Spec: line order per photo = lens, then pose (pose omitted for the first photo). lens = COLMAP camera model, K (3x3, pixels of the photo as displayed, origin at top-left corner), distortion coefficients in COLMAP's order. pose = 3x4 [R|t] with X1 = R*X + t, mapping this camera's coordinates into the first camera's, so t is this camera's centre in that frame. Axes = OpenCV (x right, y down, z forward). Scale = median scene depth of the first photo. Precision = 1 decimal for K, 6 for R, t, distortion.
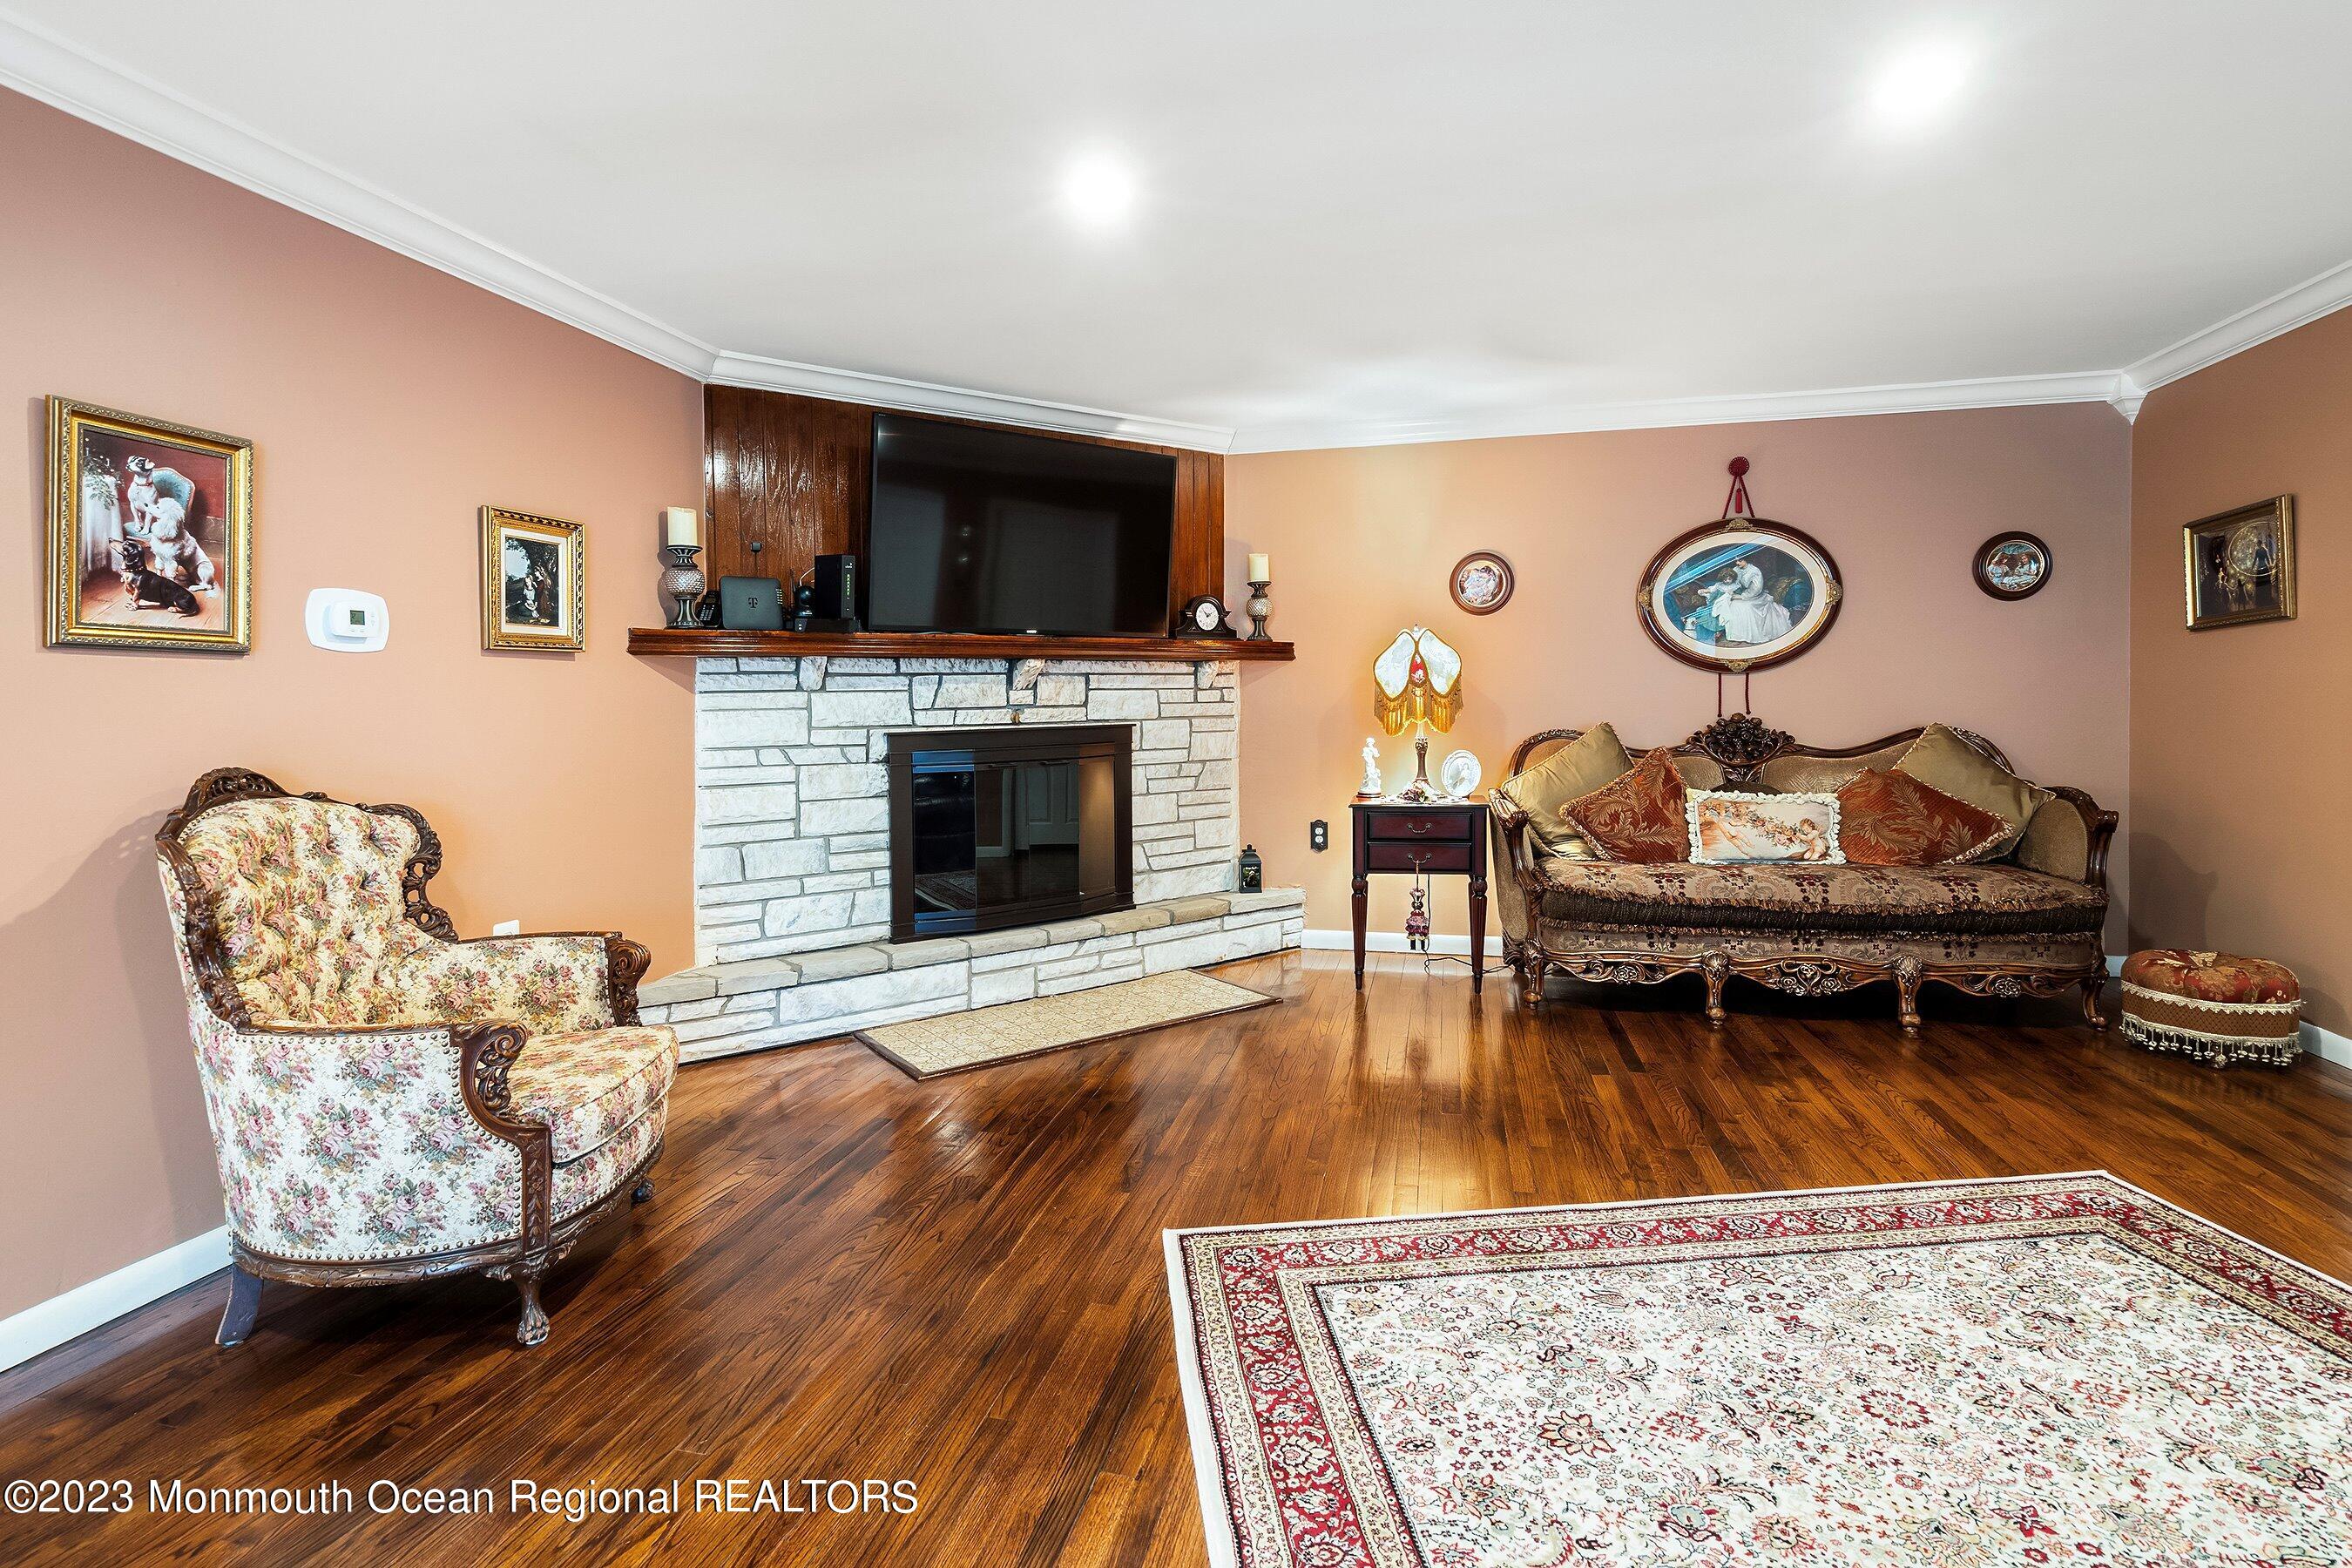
lens RADIAL K [[1195.5, 0, 1172.8], [0, 1195.5, 680.8], [0, 0, 1]] dist [-0.001566, 0.000282]
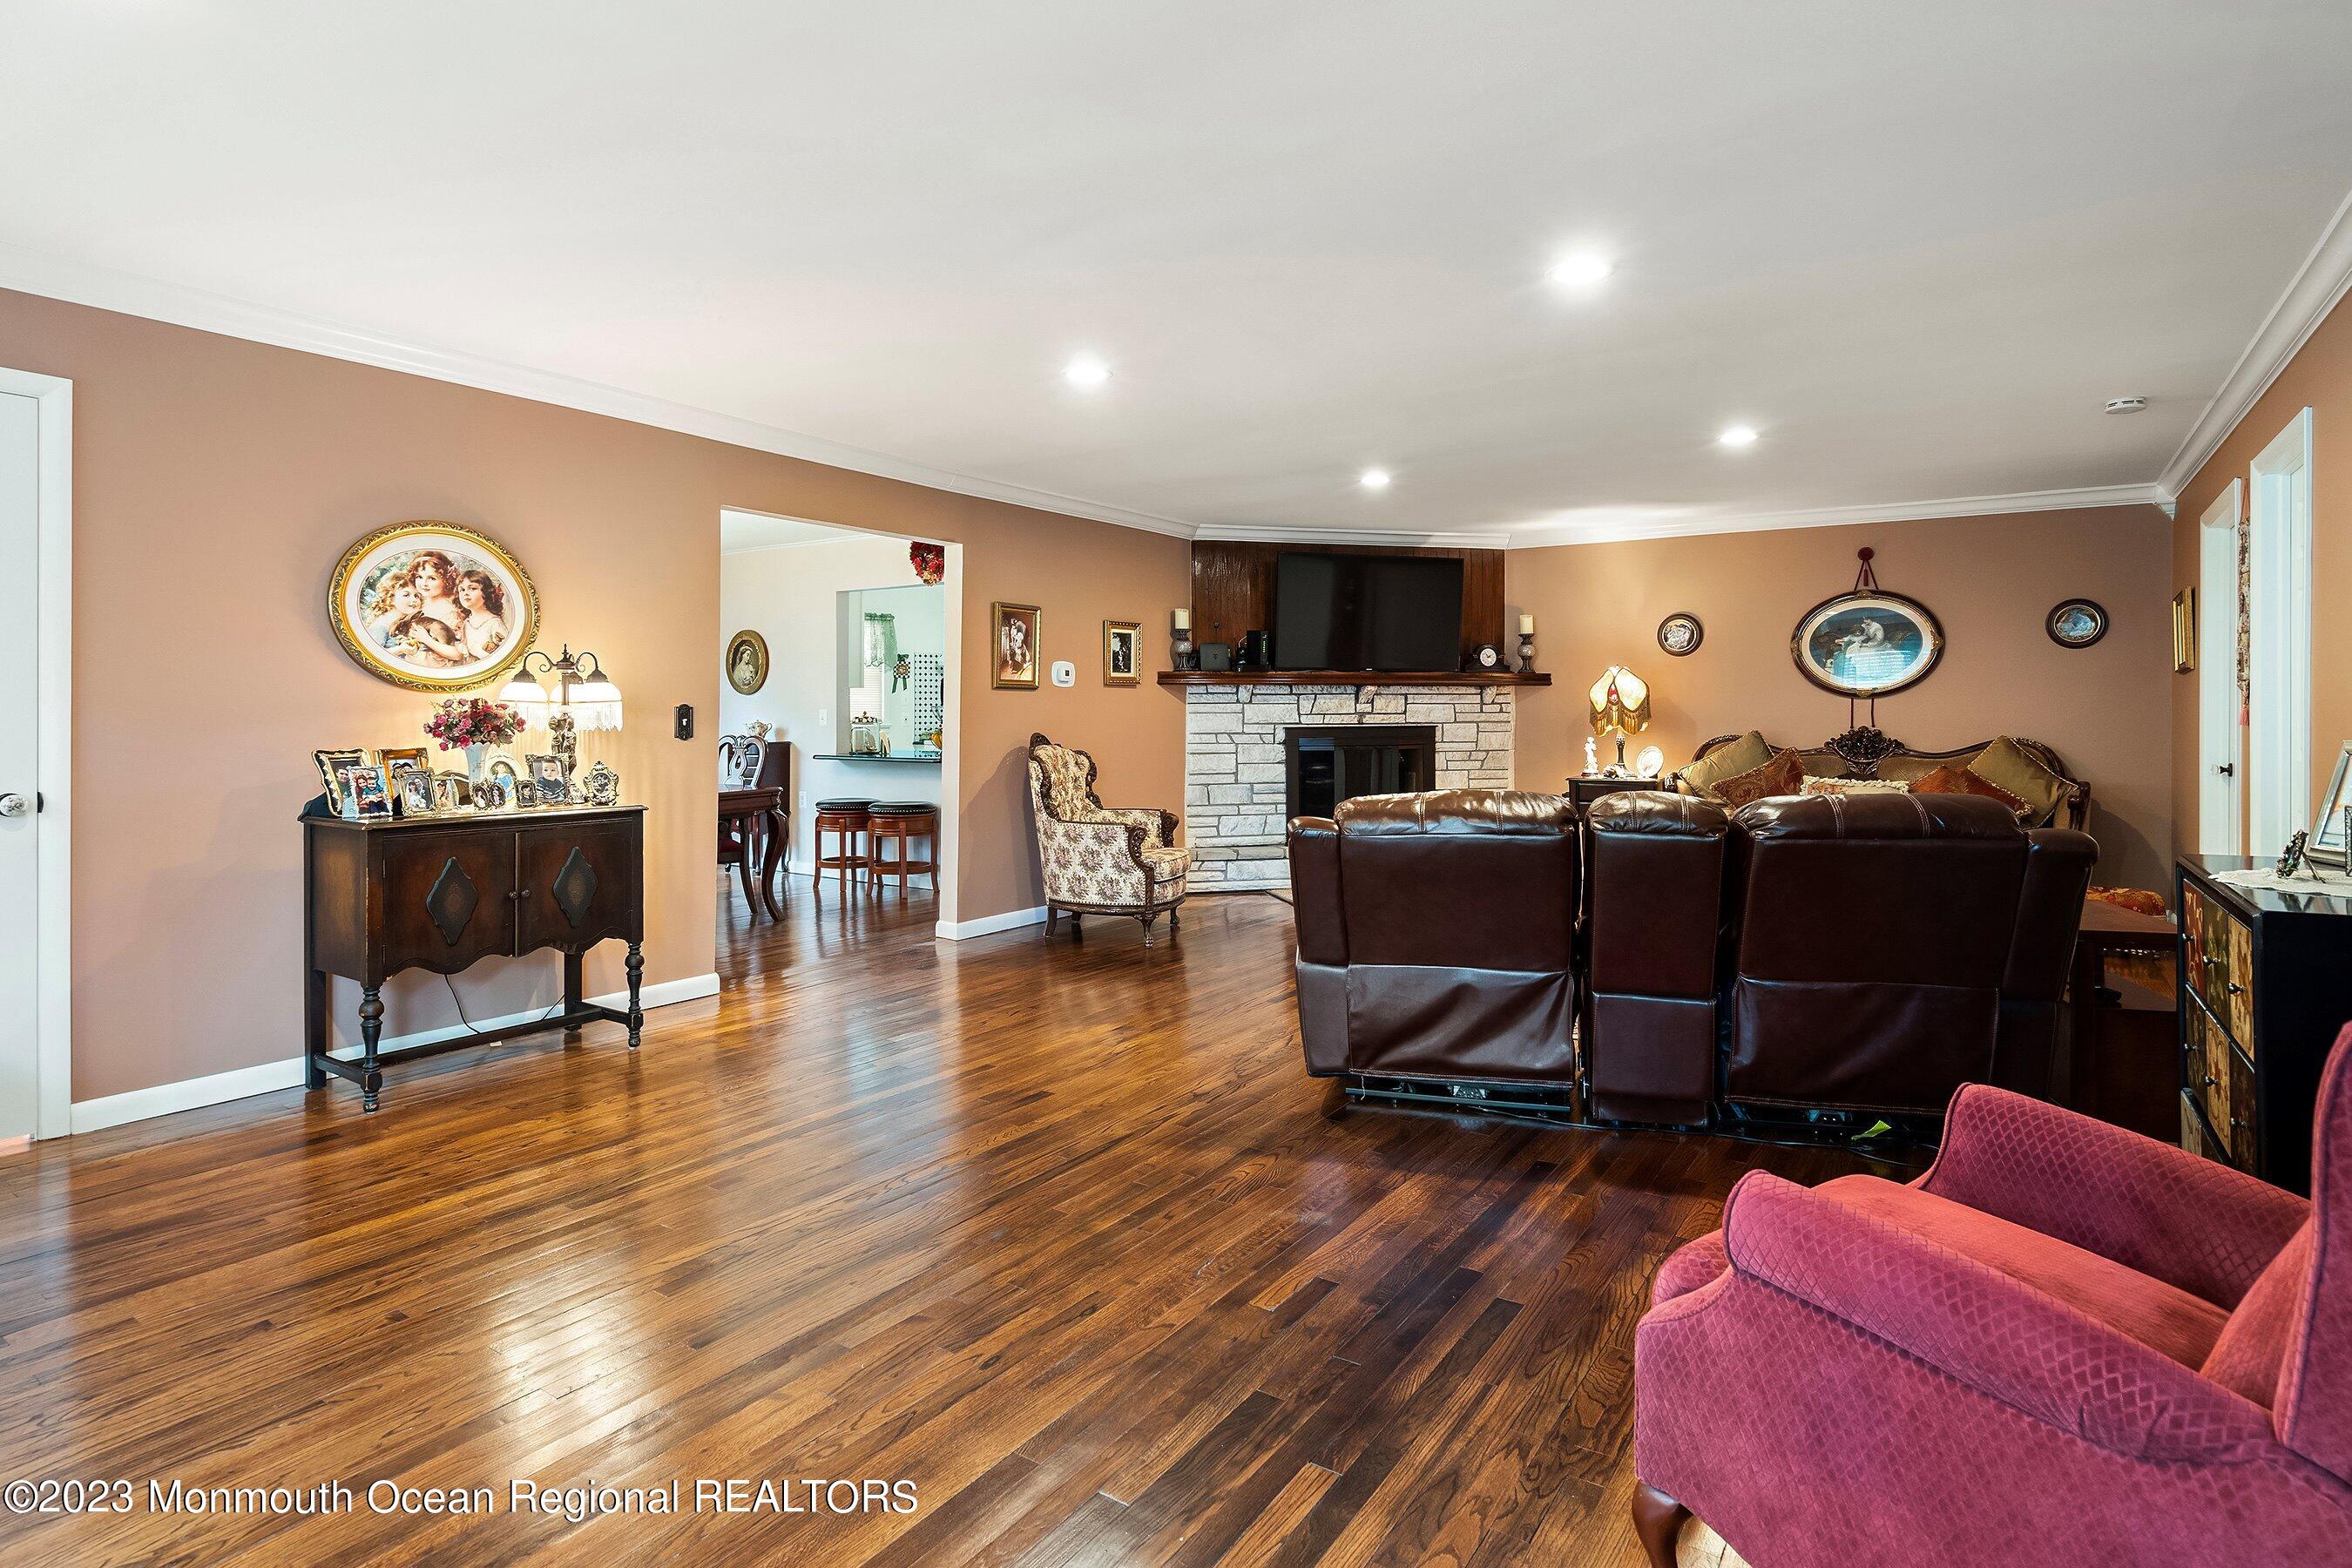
lens RADIAL K [[1195.5, 0, 1172.8], [0, 1195.5, 680.8], [0, 0, 1]] dist [-0.001566, 0.000282]
pose [[0.941222, 0.006561, -0.337726, 0.204371], [-0.007701, 0.999968, -0.002035, -0.020608], [0.337702, 0.004516, 0.941242, -0.730948]]
